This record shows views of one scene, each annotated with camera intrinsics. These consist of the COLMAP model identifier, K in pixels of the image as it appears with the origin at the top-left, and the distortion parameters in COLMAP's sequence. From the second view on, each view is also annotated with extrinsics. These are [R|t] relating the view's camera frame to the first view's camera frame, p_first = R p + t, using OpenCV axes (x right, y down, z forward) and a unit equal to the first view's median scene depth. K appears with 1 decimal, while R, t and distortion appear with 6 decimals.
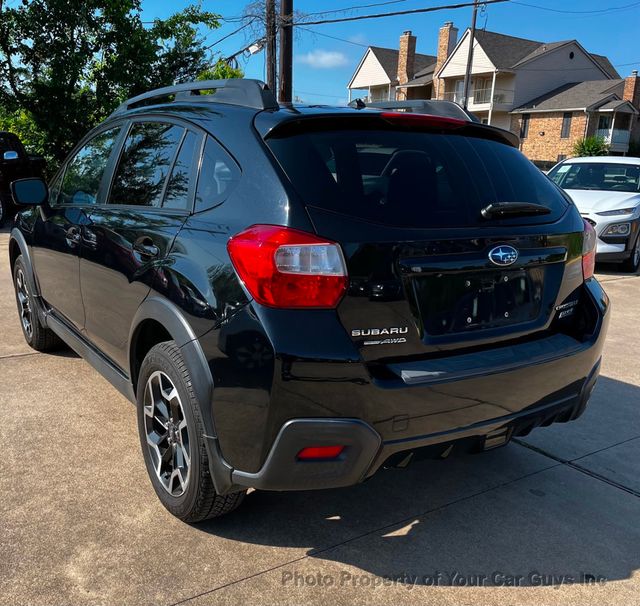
lens RADIAL K [[652.8, 0, 320.9], [0, 652.8, 345.1], [0, 0, 1]] dist [0.096542, -0.119751]
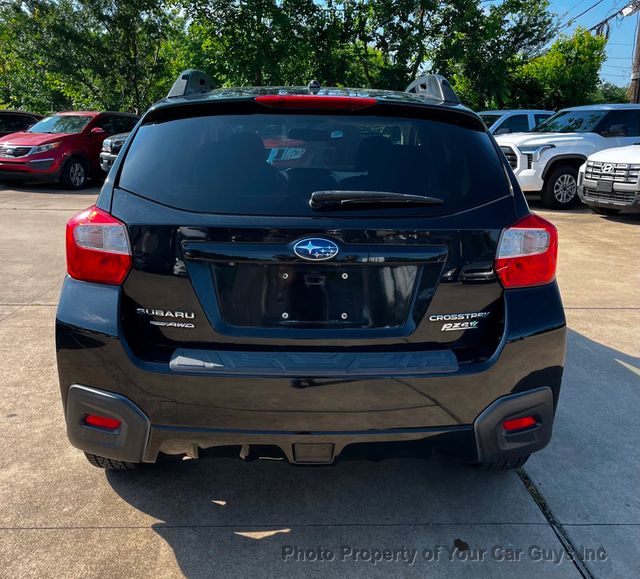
lens RADIAL K [[675.4, 0, 321.7], [0, 675.4, 268.6], [0, 0, 1]] dist [0.047881, -0.040135]
pose [[0.845632, 0.097235, -0.524834, 0.496496], [-0.135400, 0.990183, -0.034713, -0.050798], [0.516307, 0.100417, 0.850496, 0.141889]]
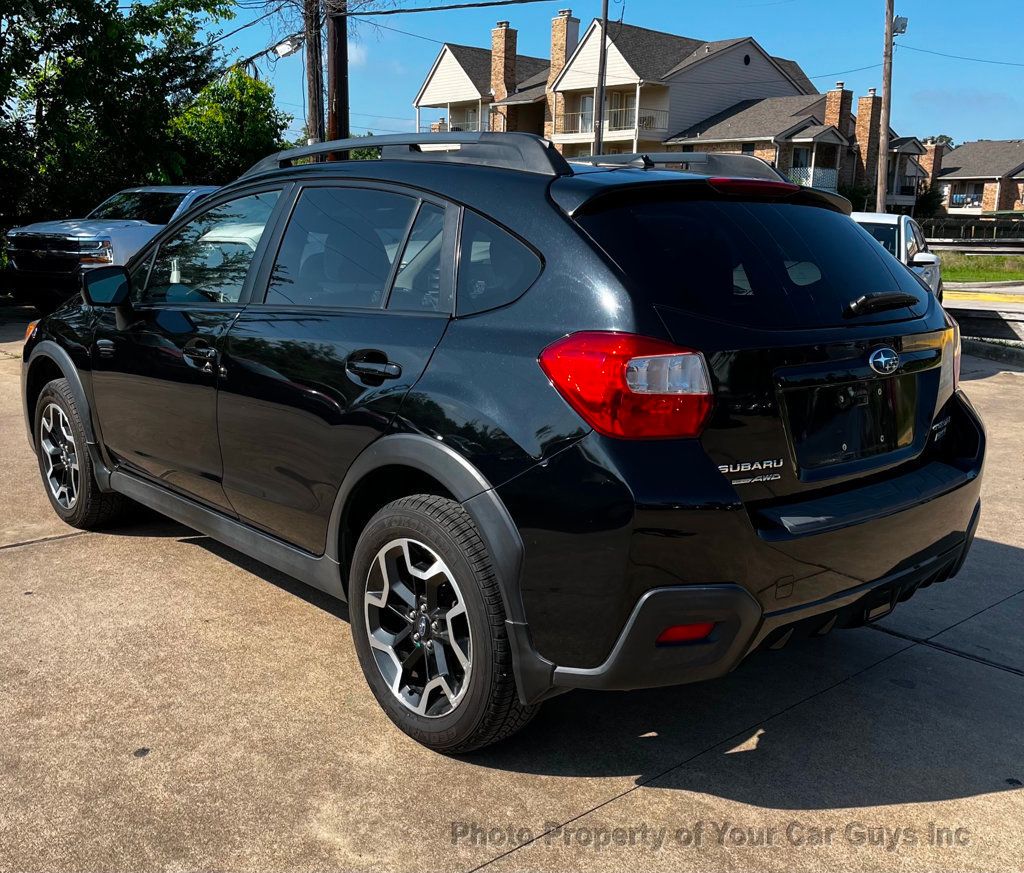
lens RADIAL K [[1048.6, 0, 512.0], [0, 1048.6, 436.5], [0, 0, 1]] dist [0.050881, -0.020828]
pose [[0.991022, -0.039610, 0.127695, -0.200893], [0.047891, 0.996899, -0.062438, 0.004537], [-0.124826, 0.067992, 0.989846, -0.099573]]
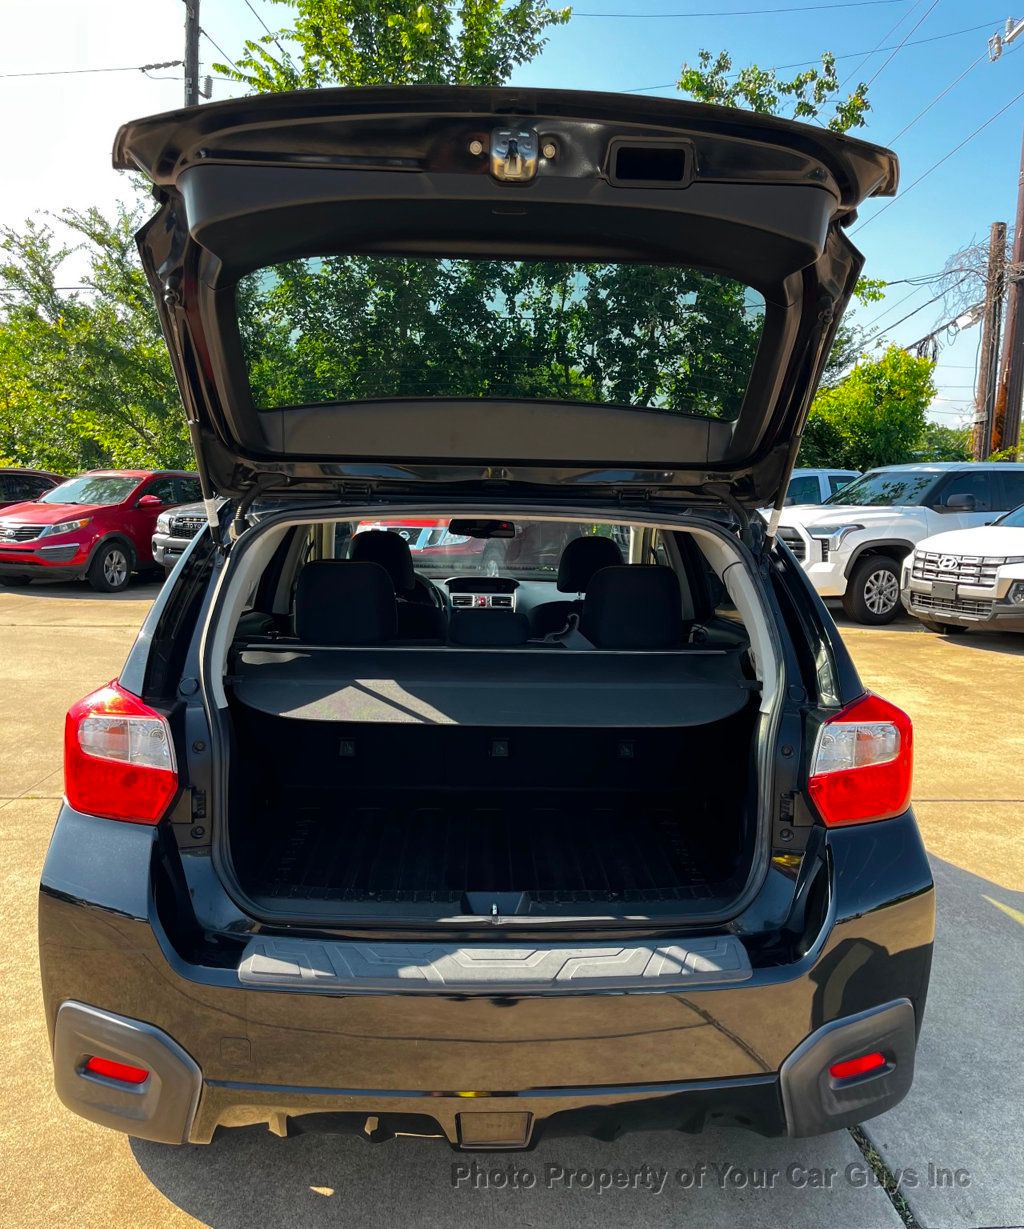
lens RADIAL K [[1055.9, 0, 512.0], [0, 1055.9, 614.5], [0, 0, 1]] dist [0.037043, -0.013634]
pose [[0.852178, 0.050692, -0.520790, 0.459110], [-0.133388, 0.983459, -0.122538, -0.095792], [0.505964, 0.173892, 0.844844, 0.181692]]
